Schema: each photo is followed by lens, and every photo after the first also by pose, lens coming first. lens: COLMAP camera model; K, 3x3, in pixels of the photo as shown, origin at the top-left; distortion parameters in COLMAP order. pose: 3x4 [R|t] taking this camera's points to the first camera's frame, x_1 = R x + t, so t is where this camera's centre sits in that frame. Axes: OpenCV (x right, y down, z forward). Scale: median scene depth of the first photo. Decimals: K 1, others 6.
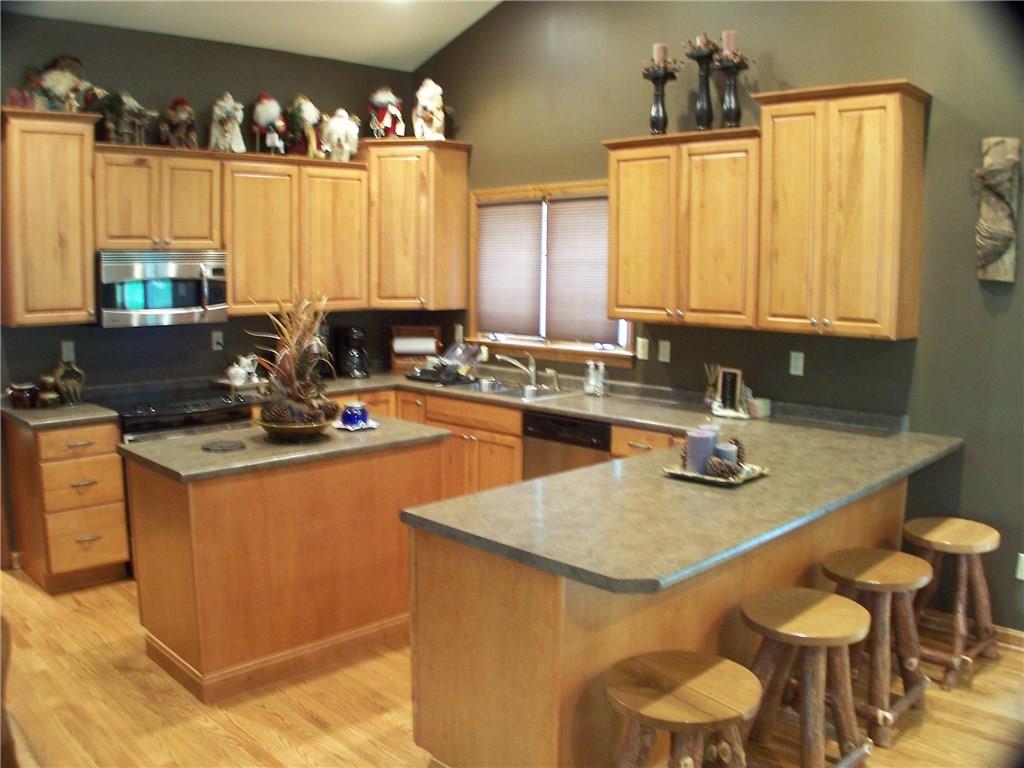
lens RADIAL K [[889.4, 0, 503.2], [0, 889.4, 380.4], [0, 0, 1]] dist [-0.231528, 0.091034]
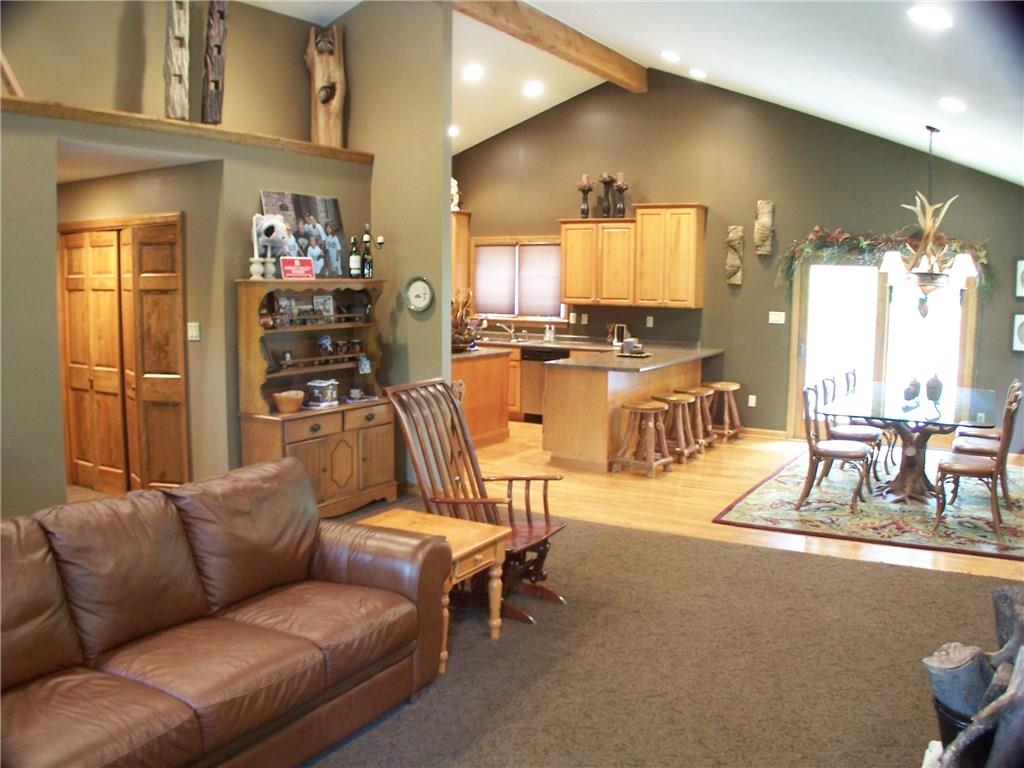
lens RADIAL K [[889.4, 0, 520.4], [0, 889.4, 388.9], [0, 0, 1]] dist [-0.231528, 0.091034]
pose [[0.964071, -0.029570, 0.263995, -0.581143], [0.029933, 0.999548, 0.002647, 0.135519], [-0.263954, 0.005350, 0.964520, -1.093662]]
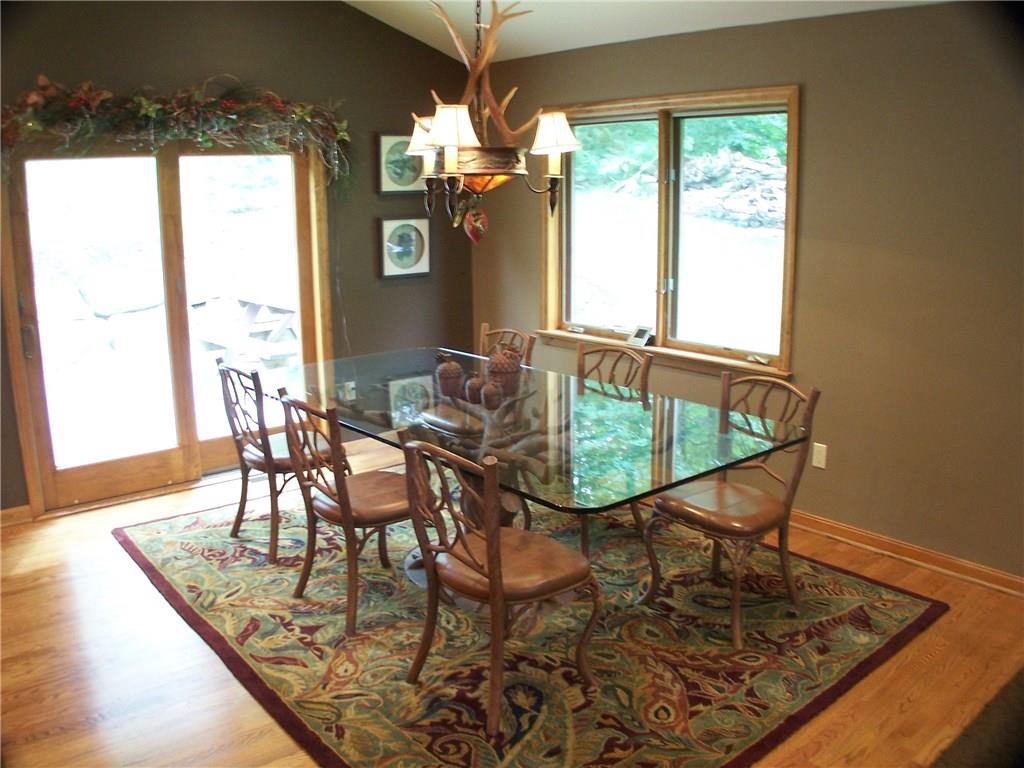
lens RADIAL K [[889.4, 0, 515.8], [0, 889.4, 387.2], [0, 0, 1]] dist [-0.231528, 0.091034]
pose [[0.089549, -0.229700, 0.969133, -0.283360], [0.138431, 0.966468, 0.216277, -0.003235], [-0.986315, 0.114791, 0.118344, 0.048674]]
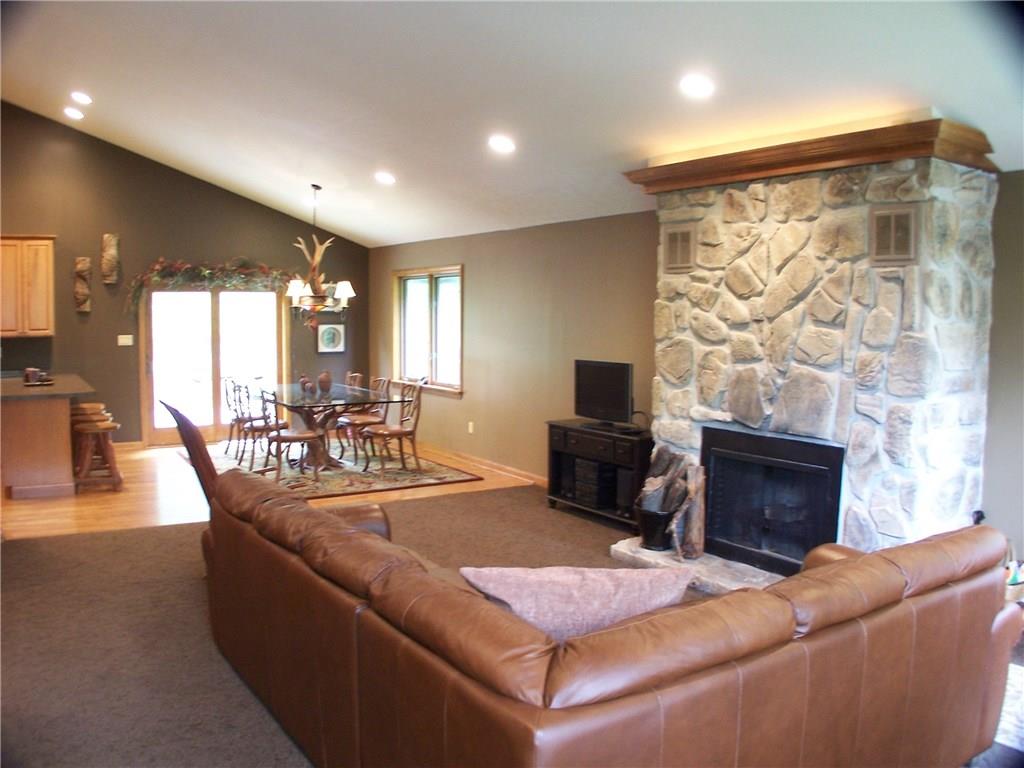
lens RADIAL K [[889.4, 0, 504.8], [0, 889.4, 381.1], [0, 0, 1]] dist [-0.231528, 0.091034]
pose [[0.230655, -0.087639, 0.969081, -1.386801], [0.123803, 0.990485, 0.060108, 0.084844], [-0.965127, 0.106111, 0.239310, -0.745343]]
